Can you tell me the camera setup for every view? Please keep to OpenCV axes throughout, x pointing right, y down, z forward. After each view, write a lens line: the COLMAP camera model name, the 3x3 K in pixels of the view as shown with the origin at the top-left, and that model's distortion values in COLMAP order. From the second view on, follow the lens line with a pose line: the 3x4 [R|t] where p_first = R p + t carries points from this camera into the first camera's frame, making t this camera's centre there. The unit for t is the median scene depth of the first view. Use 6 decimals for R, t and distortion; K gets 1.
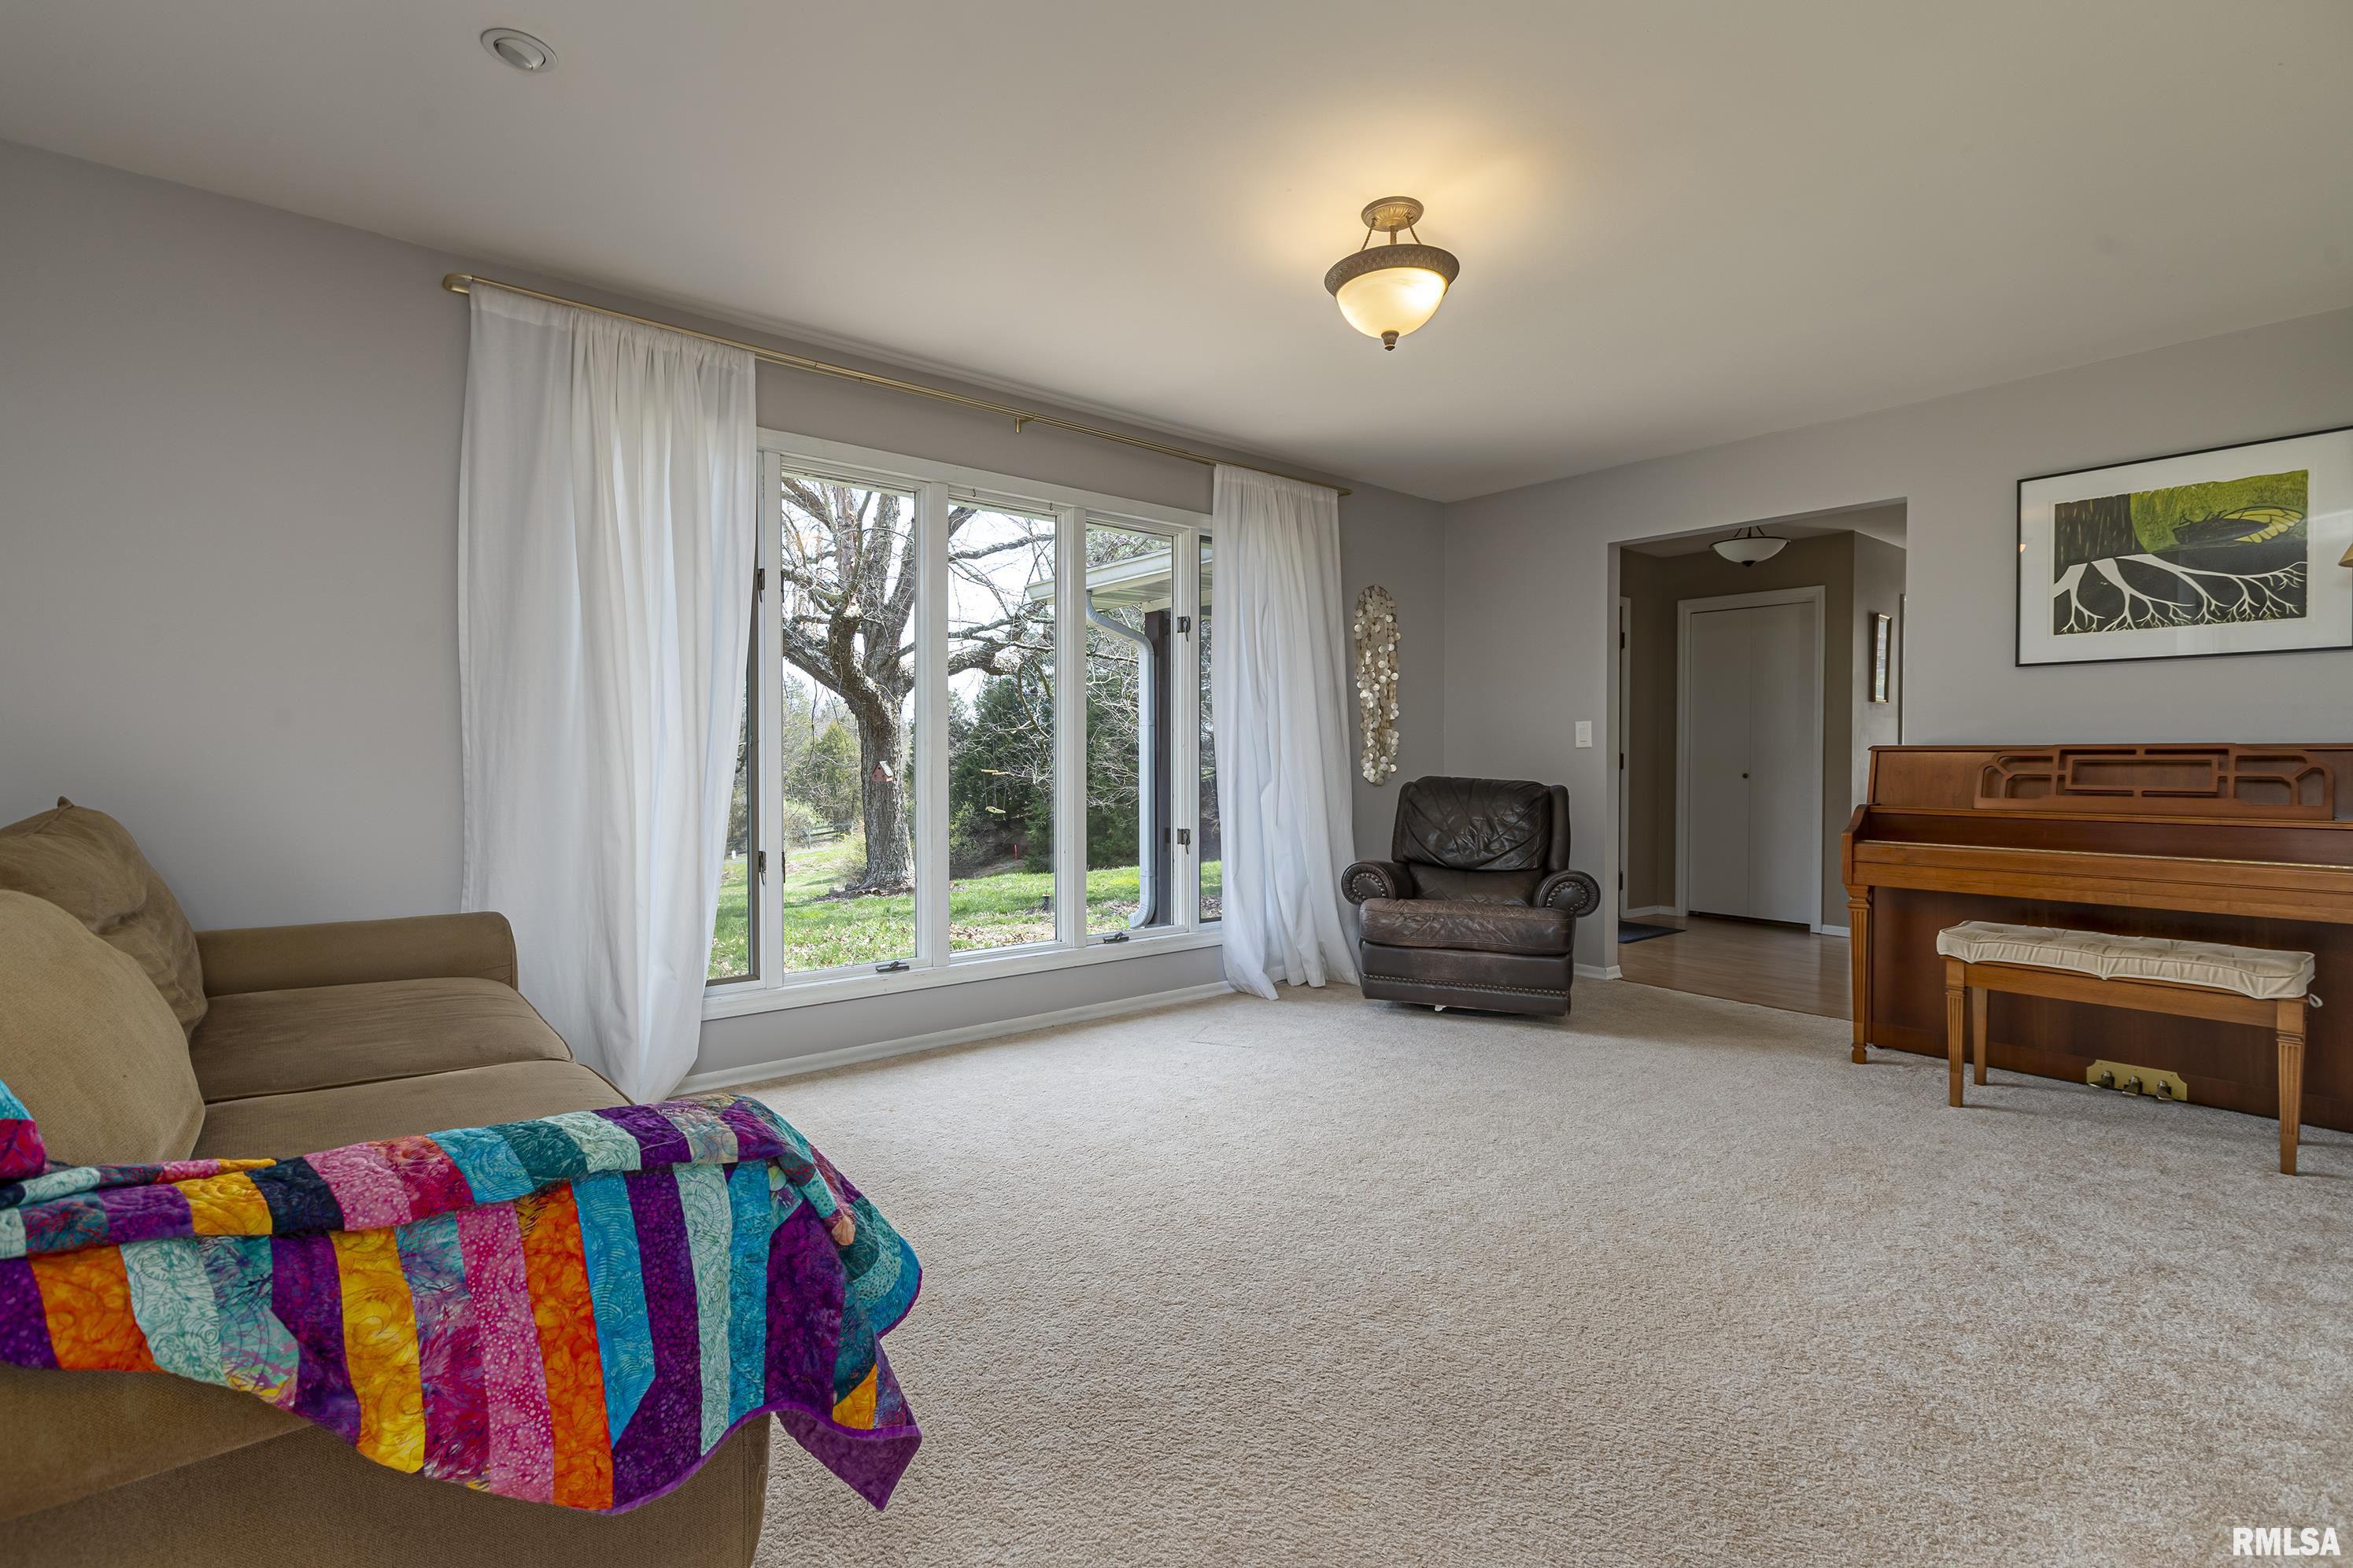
lens RADIAL K [[1079.4, 0, 1178.5], [0, 1079.4, 770.9], [0, 0, 1]] dist [0.009224, -0.002820]
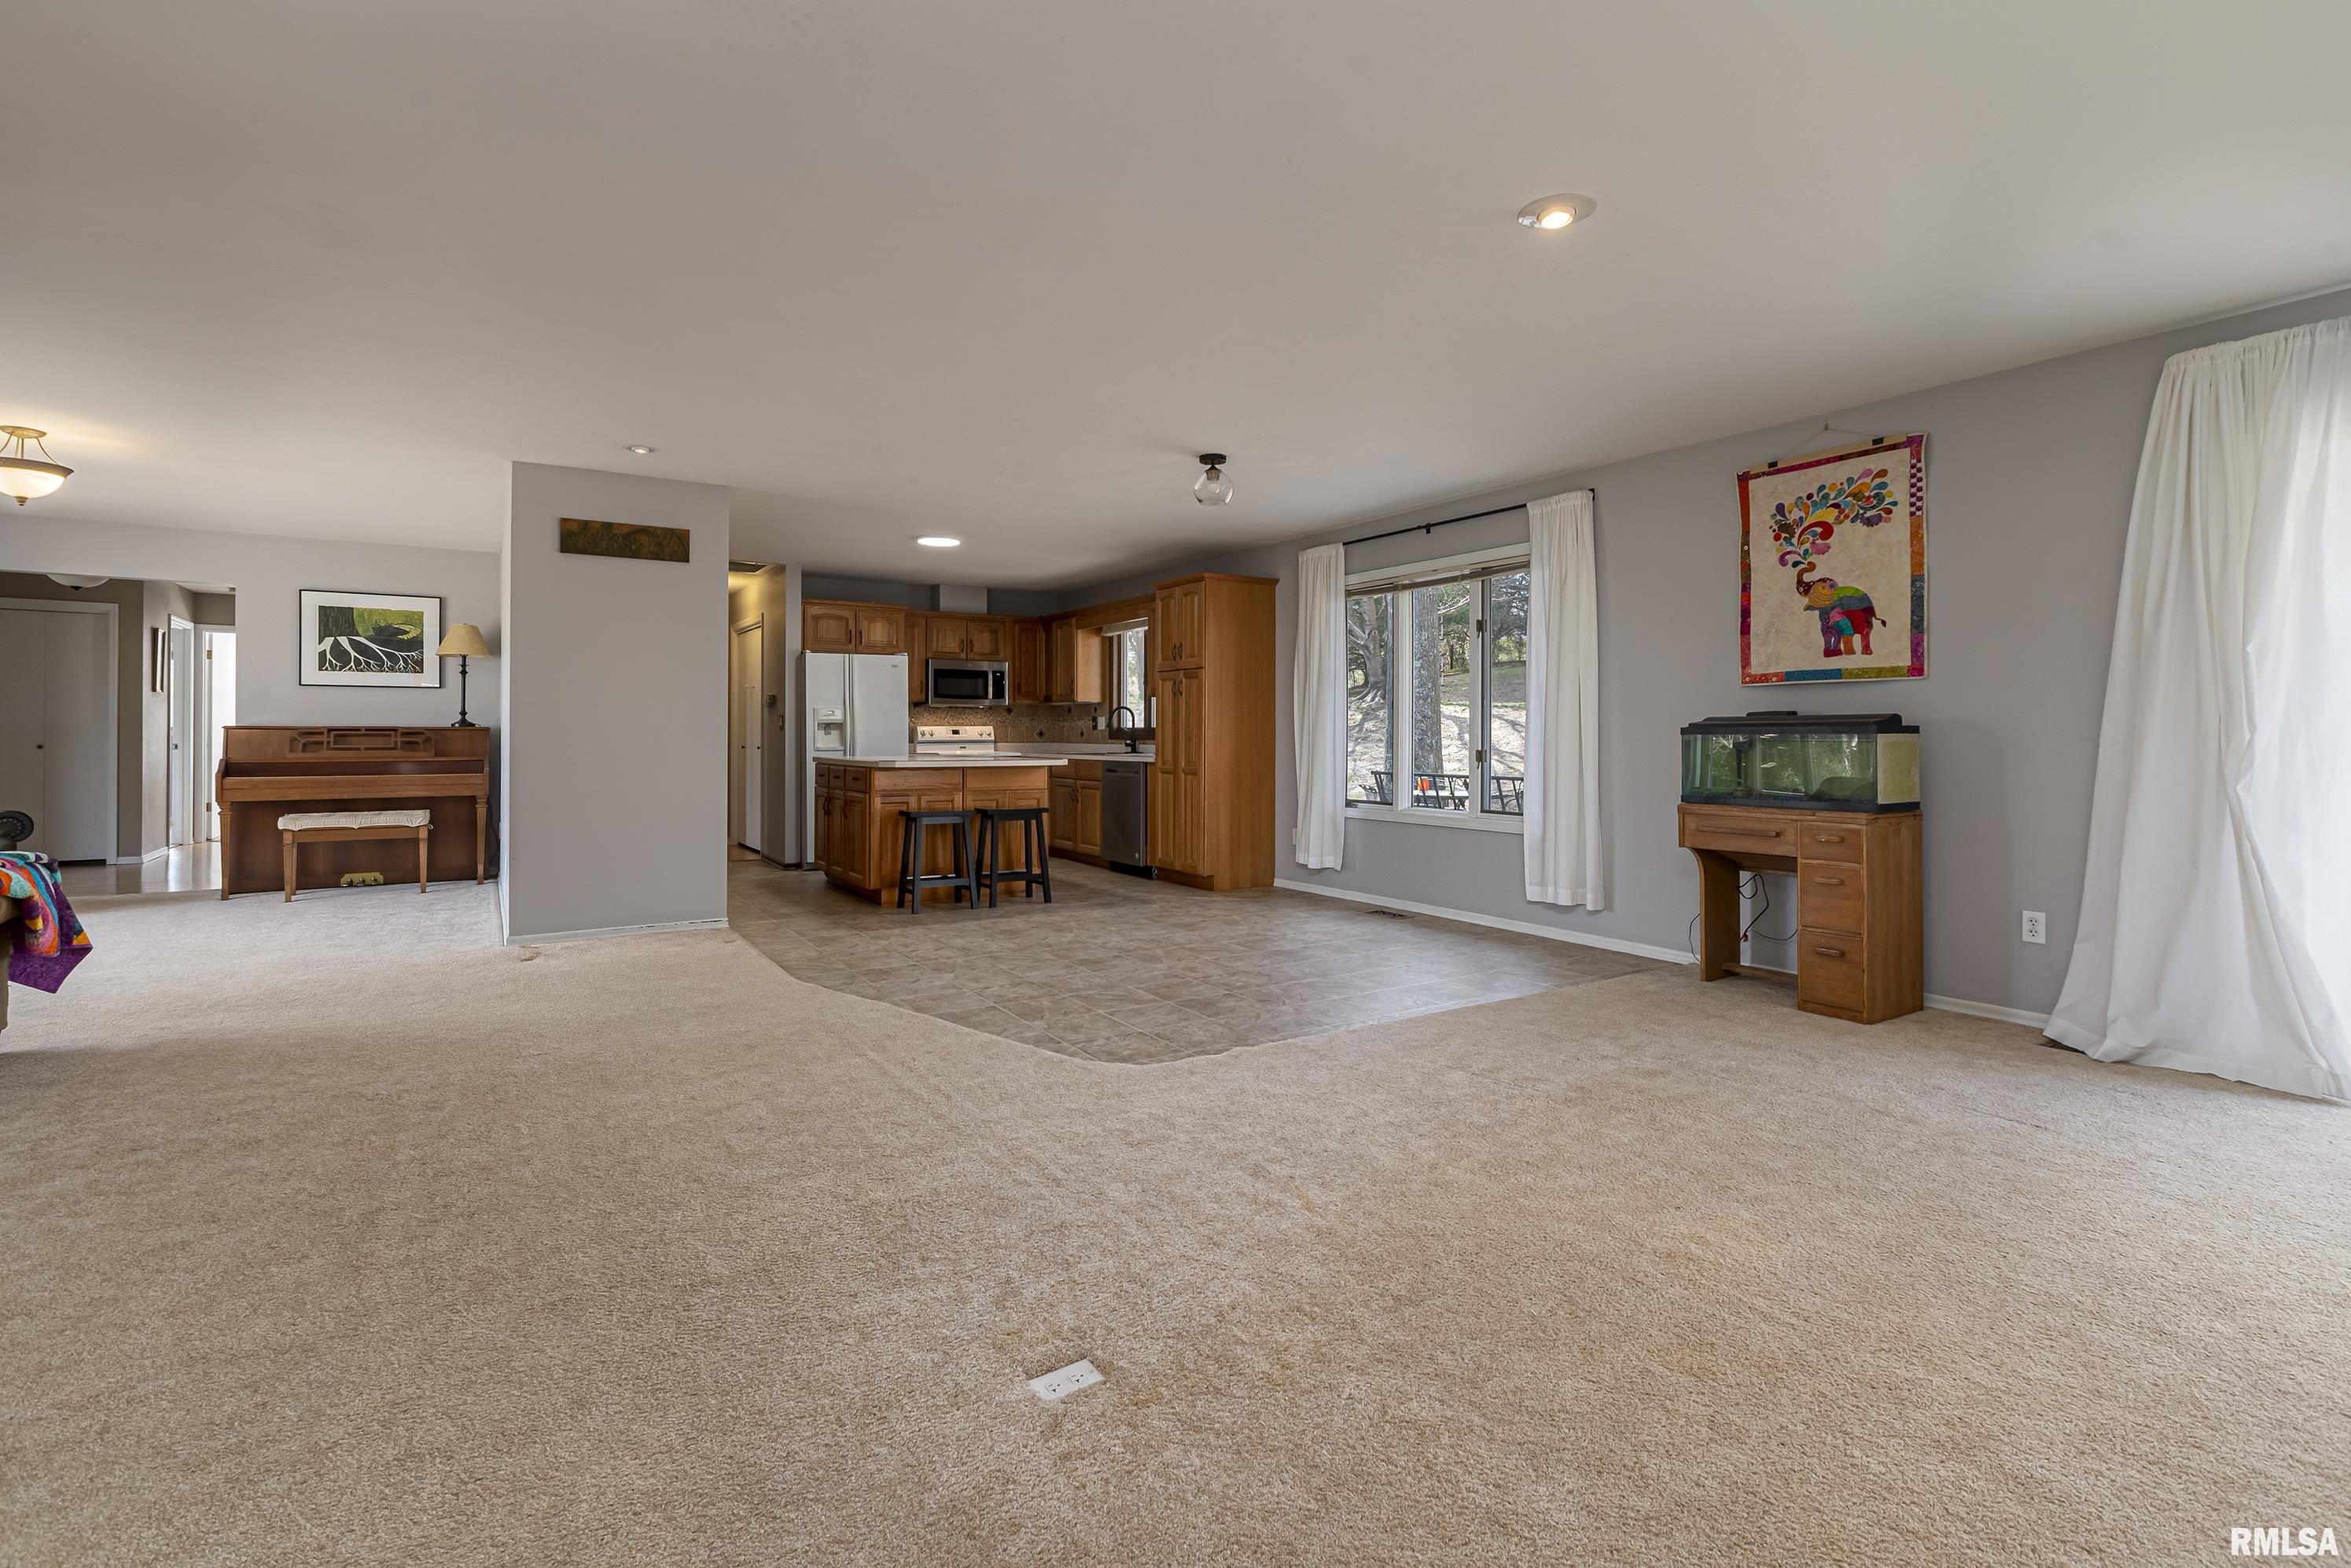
lens RADIAL K [[1078.7, 0, 1120.2], [0, 1078.7, 732.5], [0, 0, 1]] dist [0.009224, -0.002820]
pose [[0.168555, 0.001831, 0.985691, -0.963055], [0.010652, 0.999937, -0.003679, 0.011130], [-0.985635, 0.011119, 0.168525, -0.834422]]
